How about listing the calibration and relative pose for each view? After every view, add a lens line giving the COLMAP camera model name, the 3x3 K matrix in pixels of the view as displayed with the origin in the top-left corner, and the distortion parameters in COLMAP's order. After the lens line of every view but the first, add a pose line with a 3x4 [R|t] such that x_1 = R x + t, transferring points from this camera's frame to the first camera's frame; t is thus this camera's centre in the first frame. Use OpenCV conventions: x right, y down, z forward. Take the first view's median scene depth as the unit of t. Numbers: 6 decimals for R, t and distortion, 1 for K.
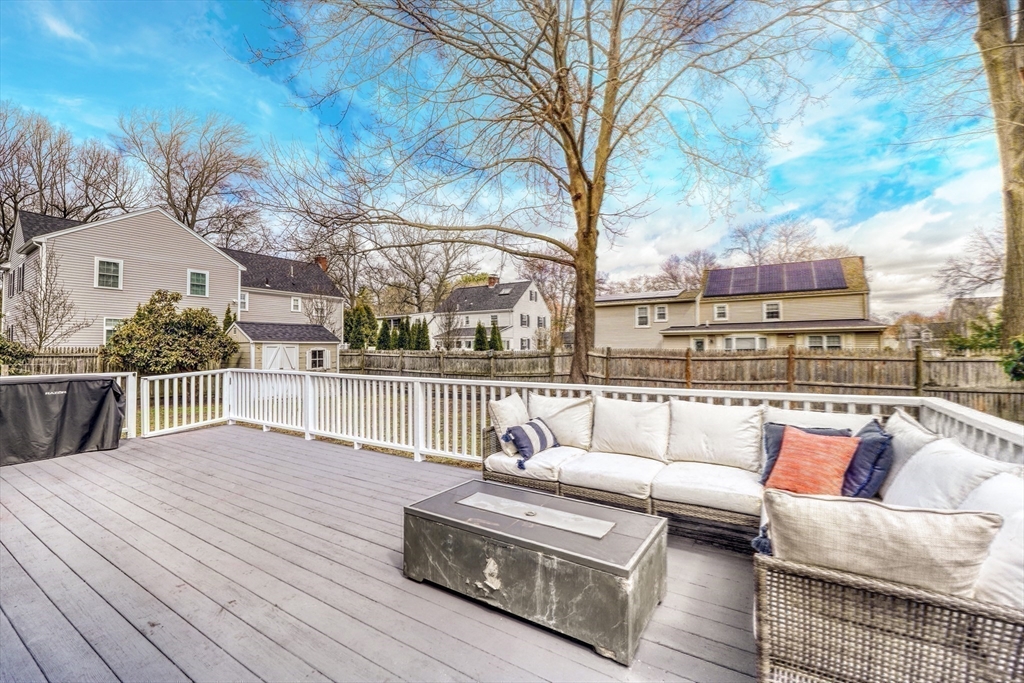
lens RADIAL K [[435.8, 0, 510.6], [0, 435.8, 345.1], [0, 0, 1]] dist [-0.003756, -0.000378]
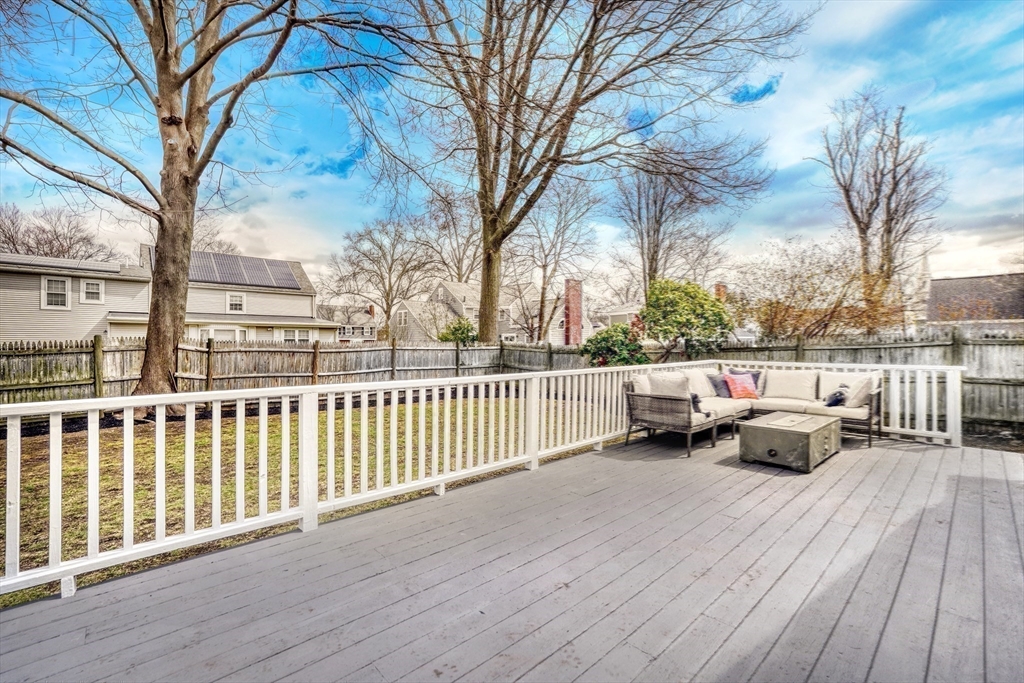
lens RADIAL K [[435.8, 0, 510.4], [0, 435.8, 343.1], [0, 0, 1]] dist [-0.003756, -0.000378]
pose [[0.246852, 0.001274, 0.969052, -0.377379], [-0.012428, 0.999921, 0.001851, 0.005097], [-0.968974, -0.012501, 0.246848, 0.295921]]
